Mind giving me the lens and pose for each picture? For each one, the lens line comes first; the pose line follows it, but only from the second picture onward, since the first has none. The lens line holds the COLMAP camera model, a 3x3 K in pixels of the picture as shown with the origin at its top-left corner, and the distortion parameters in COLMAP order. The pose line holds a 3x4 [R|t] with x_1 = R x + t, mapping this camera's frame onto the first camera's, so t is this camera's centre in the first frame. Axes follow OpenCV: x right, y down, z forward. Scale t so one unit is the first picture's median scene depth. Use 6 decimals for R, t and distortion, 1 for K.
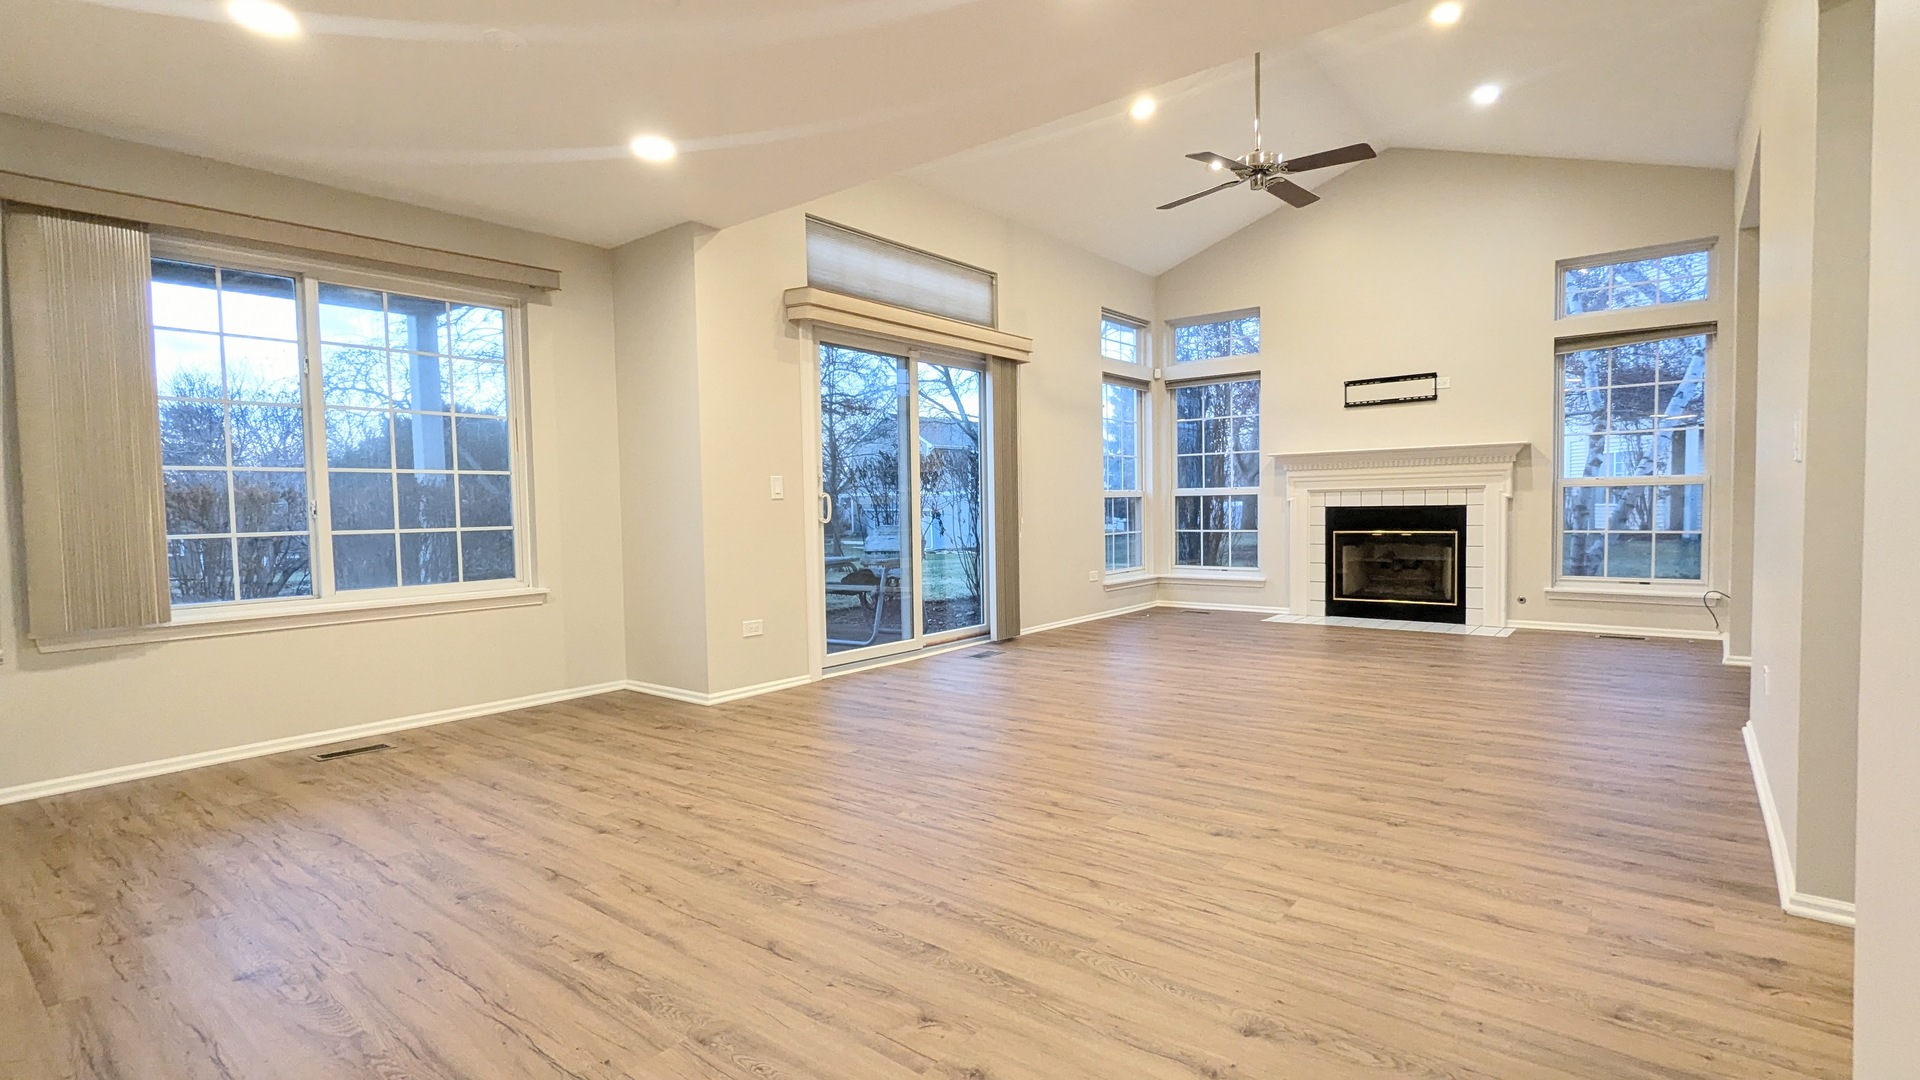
lens RADIAL K [[913.5, 0, 968.2], [0, 913.5, 542.7], [0, 0, 1]] dist [0.000047, -0.000299]
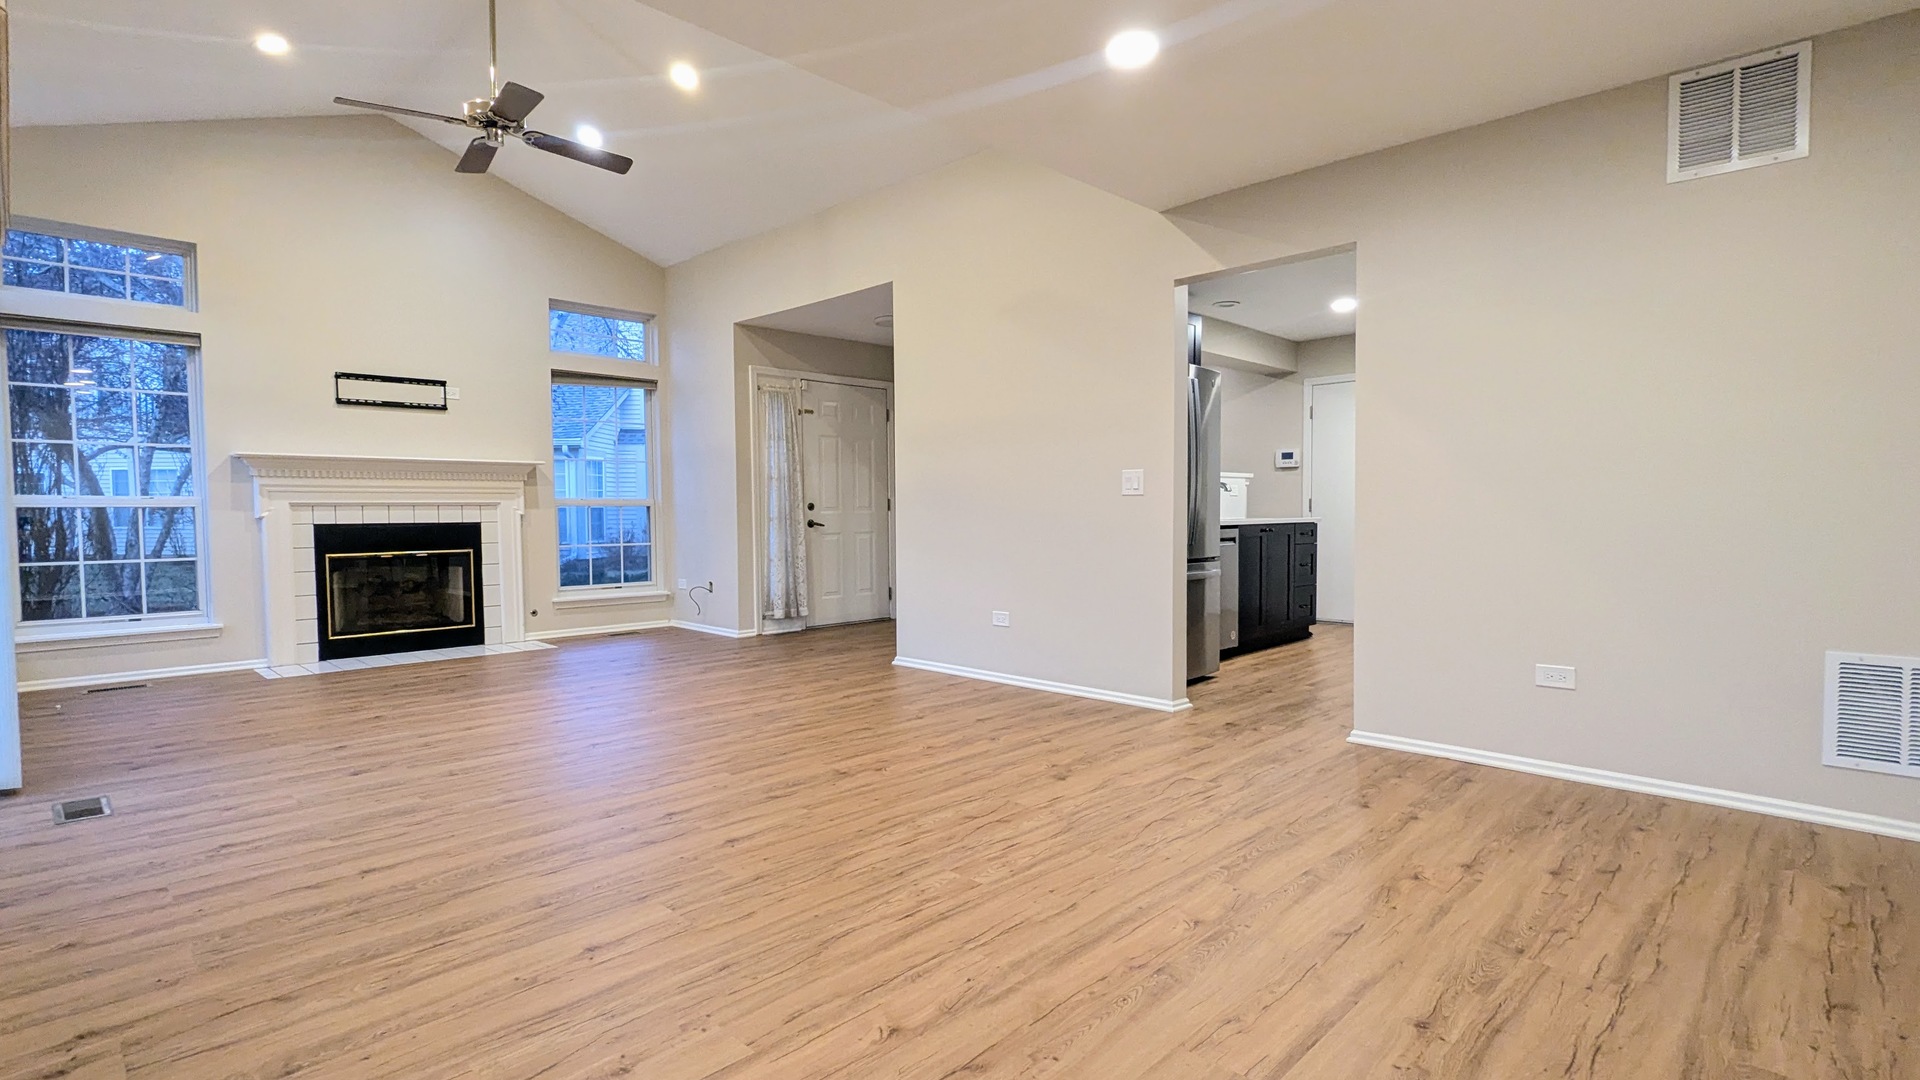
lens RADIAL K [[913.5, 0, 971.2], [0, 913.5, 546.6], [0, 0, 1]] dist [0.000047, -0.000299]
pose [[0.098828, -0.022352, 0.994853, -0.694121], [0.045294, 0.998813, 0.017941, -0.016955], [-0.994073, 0.043288, 0.099723, 0.708479]]
